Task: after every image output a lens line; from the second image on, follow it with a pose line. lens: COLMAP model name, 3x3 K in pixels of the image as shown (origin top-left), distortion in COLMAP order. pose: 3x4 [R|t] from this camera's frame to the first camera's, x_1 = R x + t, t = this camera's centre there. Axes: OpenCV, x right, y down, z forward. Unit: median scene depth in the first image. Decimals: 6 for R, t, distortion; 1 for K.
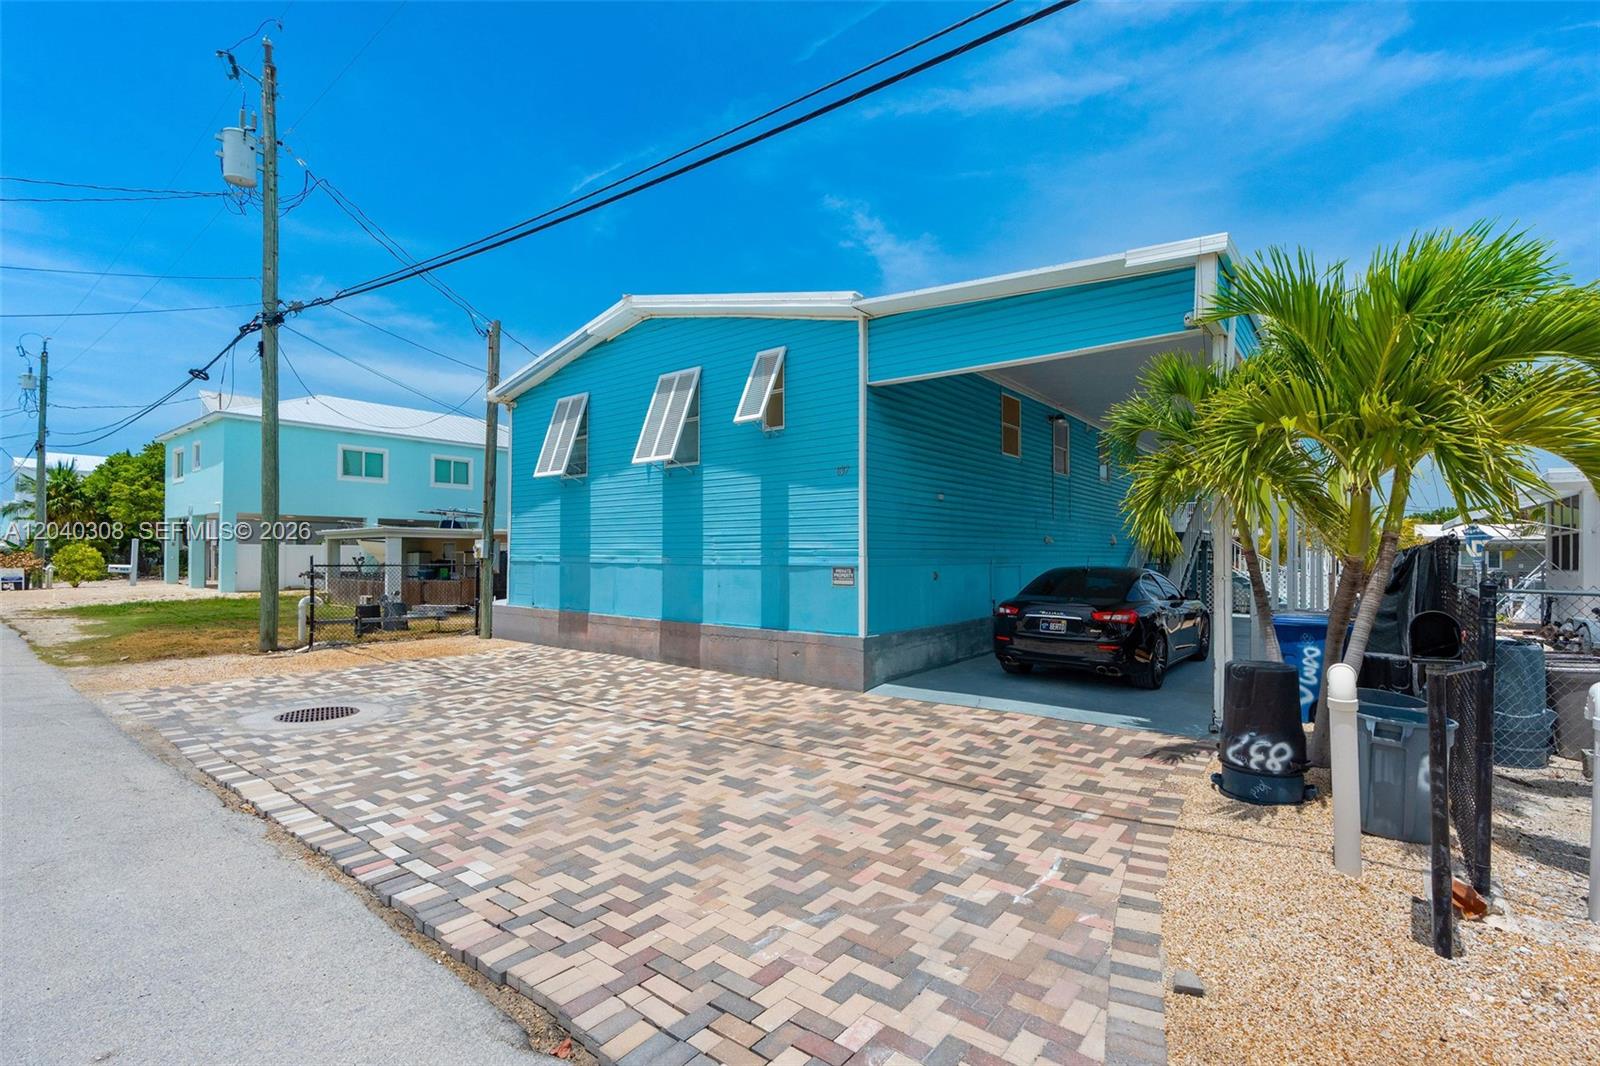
lens RADIAL K [[728.6, 0, 791.9], [0, 728.6, 539.3], [0, 0, 1]] dist [-0.005332, 0.002694]
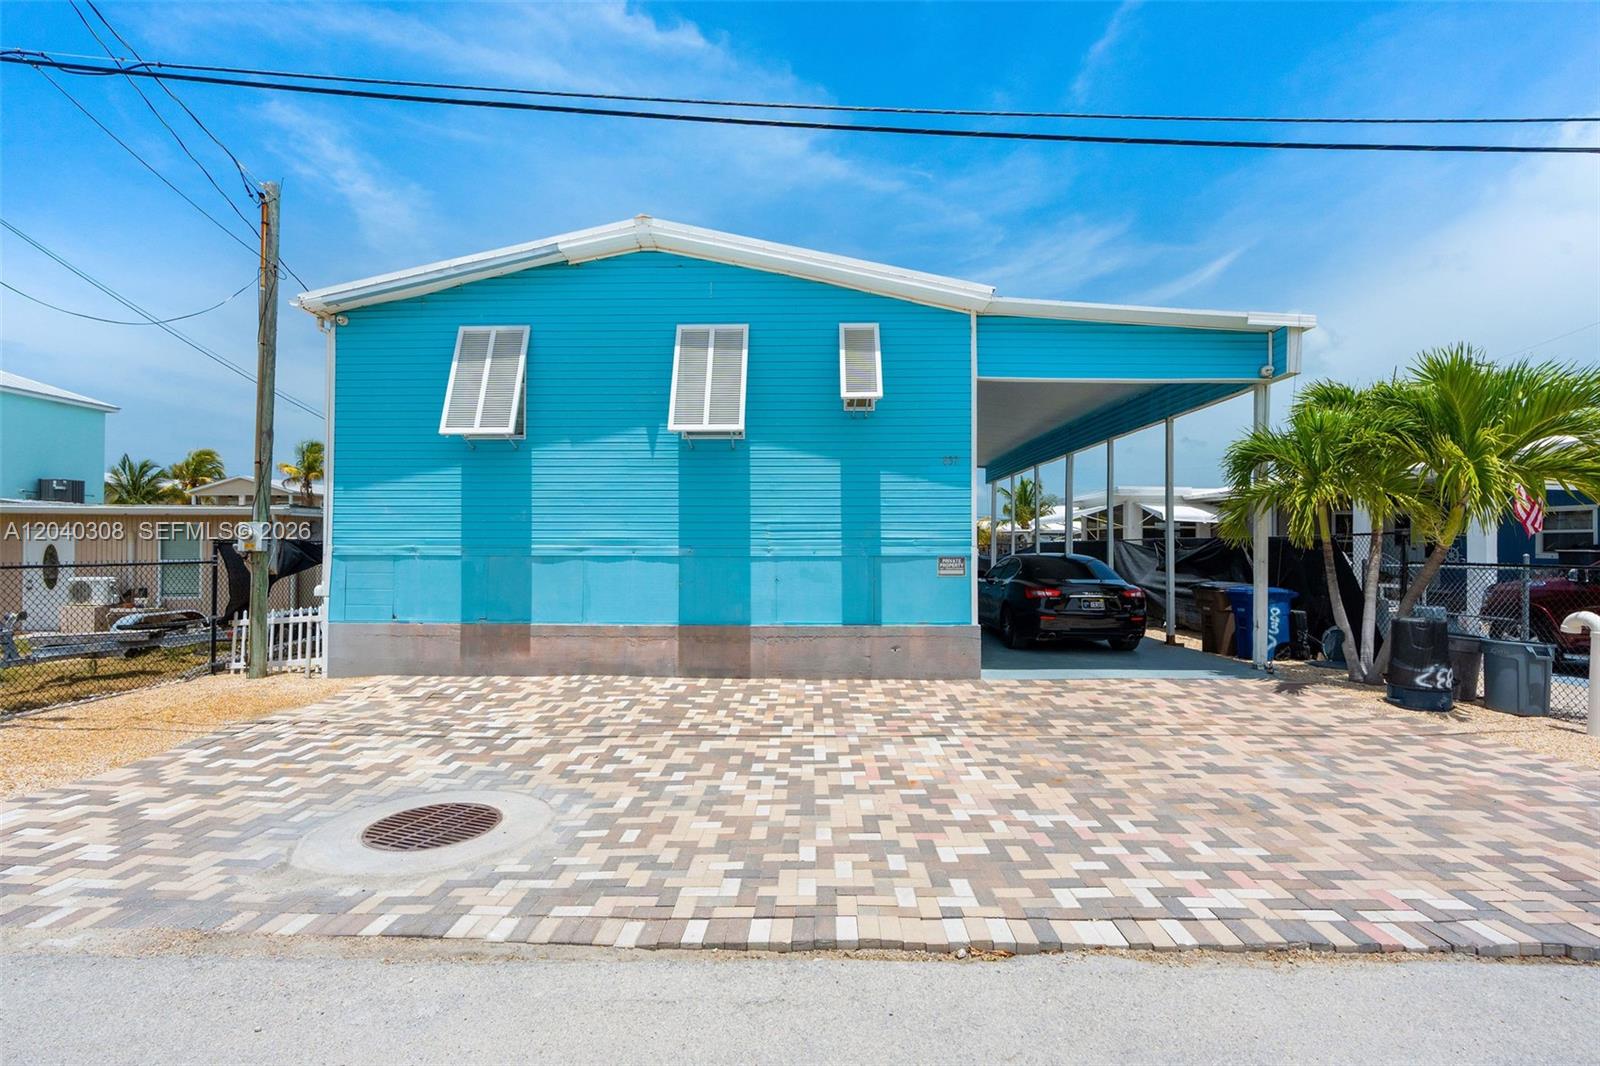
lens RADIAL K [[728.6, 0, 793.5], [0, 728.6, 532.5], [0, 0, 1]] dist [-0.005332, 0.002694]
pose [[0.790397, 0.006484, 0.612560, -0.957193], [-0.011947, 0.999917, 0.004830, 0.002510], [-0.612478, -0.011136, 0.790409, 0.455473]]
